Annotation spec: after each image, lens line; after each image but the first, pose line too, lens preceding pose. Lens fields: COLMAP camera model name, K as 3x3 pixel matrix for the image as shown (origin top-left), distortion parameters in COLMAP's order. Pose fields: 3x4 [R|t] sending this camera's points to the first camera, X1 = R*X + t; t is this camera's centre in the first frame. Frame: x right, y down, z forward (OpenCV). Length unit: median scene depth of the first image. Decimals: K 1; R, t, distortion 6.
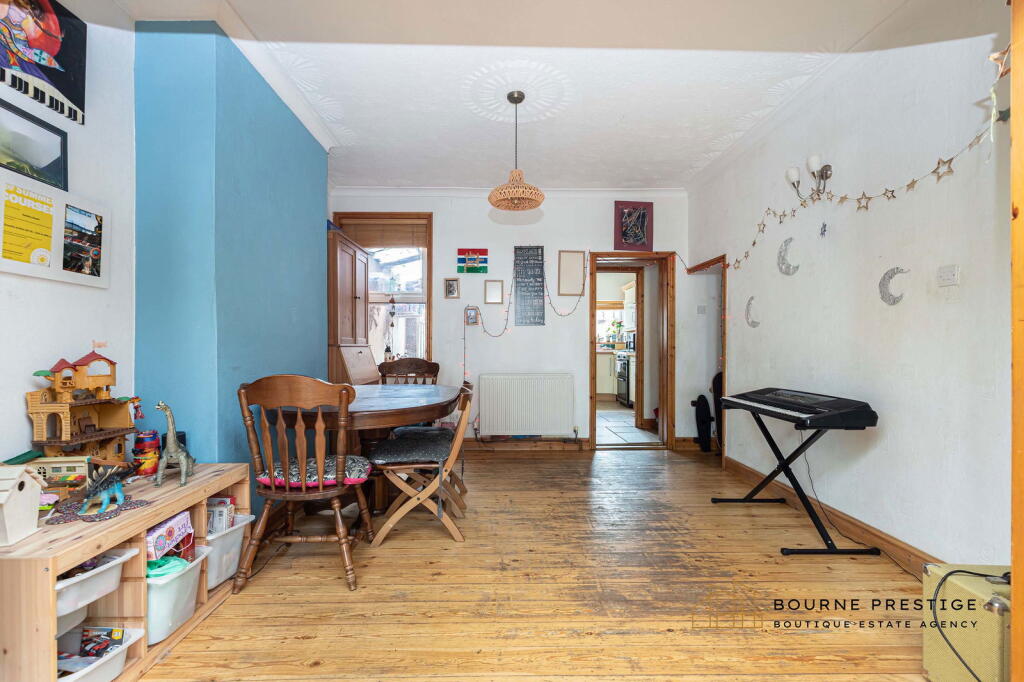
lens RADIAL K [[473.3, 0, 511.3], [0, 473.3, 346.6], [0, 0, 1]] dist [0.000527, 0.000057]
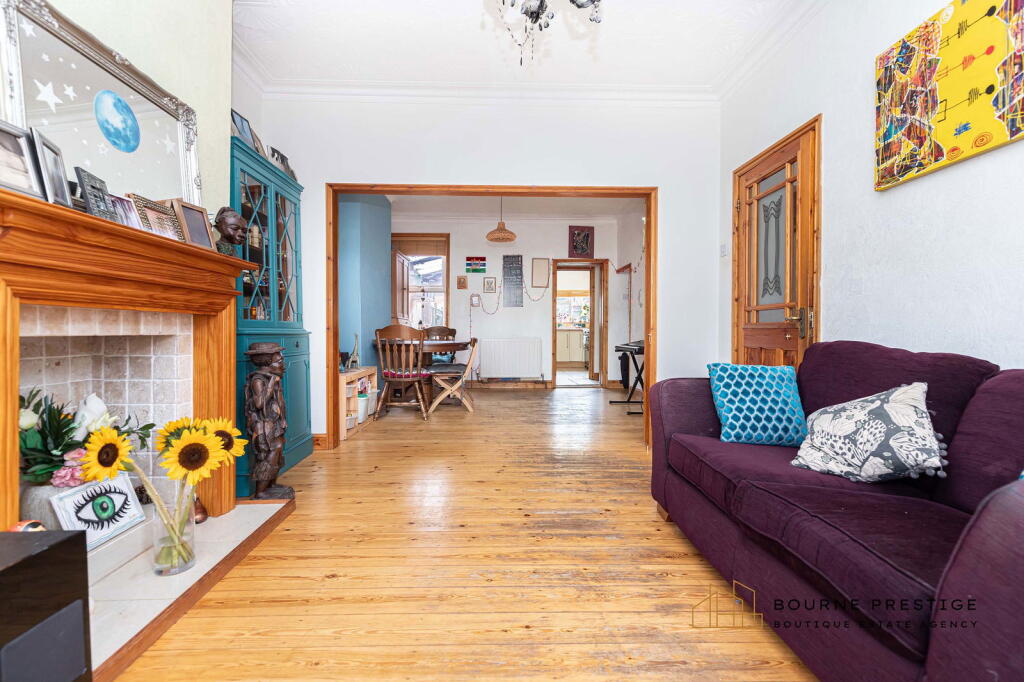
lens RADIAL K [[473.3, 0, 509.4], [0, 473.3, 335.4], [0, 0, 1]] dist [0.000527, 0.000057]
pose [[0.999996, 0.002651, 0.001009, 0.026068], [-0.002655, 0.999987, 0.004256, 0.041261], [-0.000998, -0.004258, 0.999990, -0.535802]]
